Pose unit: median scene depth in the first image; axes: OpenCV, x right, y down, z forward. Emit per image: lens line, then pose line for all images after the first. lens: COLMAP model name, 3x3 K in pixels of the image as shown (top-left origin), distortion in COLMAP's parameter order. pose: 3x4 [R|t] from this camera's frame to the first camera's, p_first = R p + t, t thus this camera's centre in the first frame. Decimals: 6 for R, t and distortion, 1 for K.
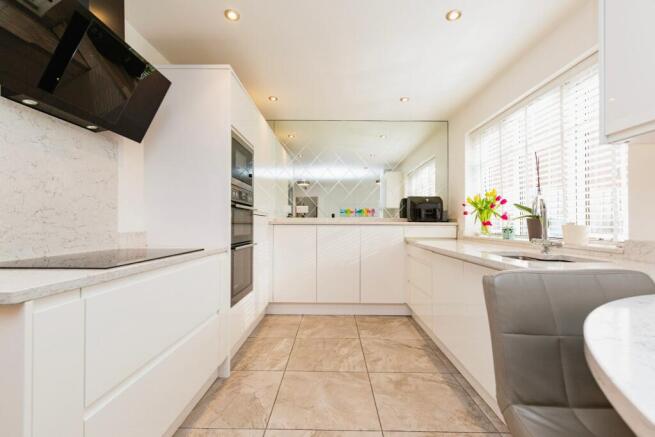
lens RADIAL K [[285.7, 0, 330.9], [0, 285.7, 226.6], [0, 0, 1]] dist [0.000162, -0.000026]
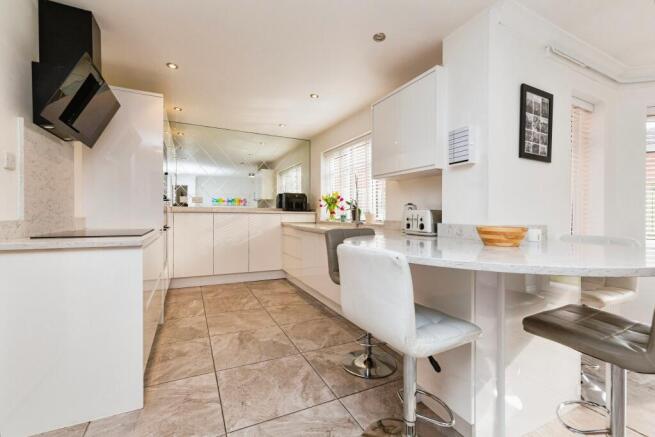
lens RADIAL K [[287.5, 0, 327.5], [0, 287.5, 218.5], [0, 0, 1]] dist [0.009440, -0.000022]
pose [[0.897497, -0.002908, 0.441011, -0.186837], [-0.001632, 0.999950, 0.009916, 0.006024], [-0.441018, -0.009619, 0.897447, -0.421862]]
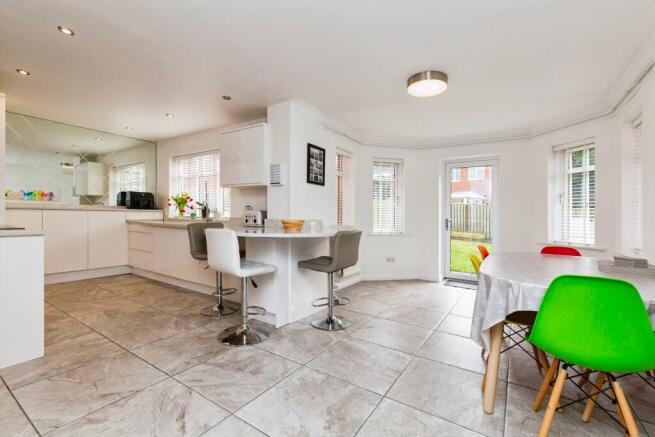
lens RADIAL K [[287.5, 0, 327.5], [0, 287.5, 218.5], [0, 0, 1]] dist [0.009440, -0.000022]
pose [[0.549176, -0.004303, 0.835696, -0.481470], [-0.009412, 0.999891, 0.011334, 0.007278], [-0.835654, -0.014090, 0.549076, -0.781597]]
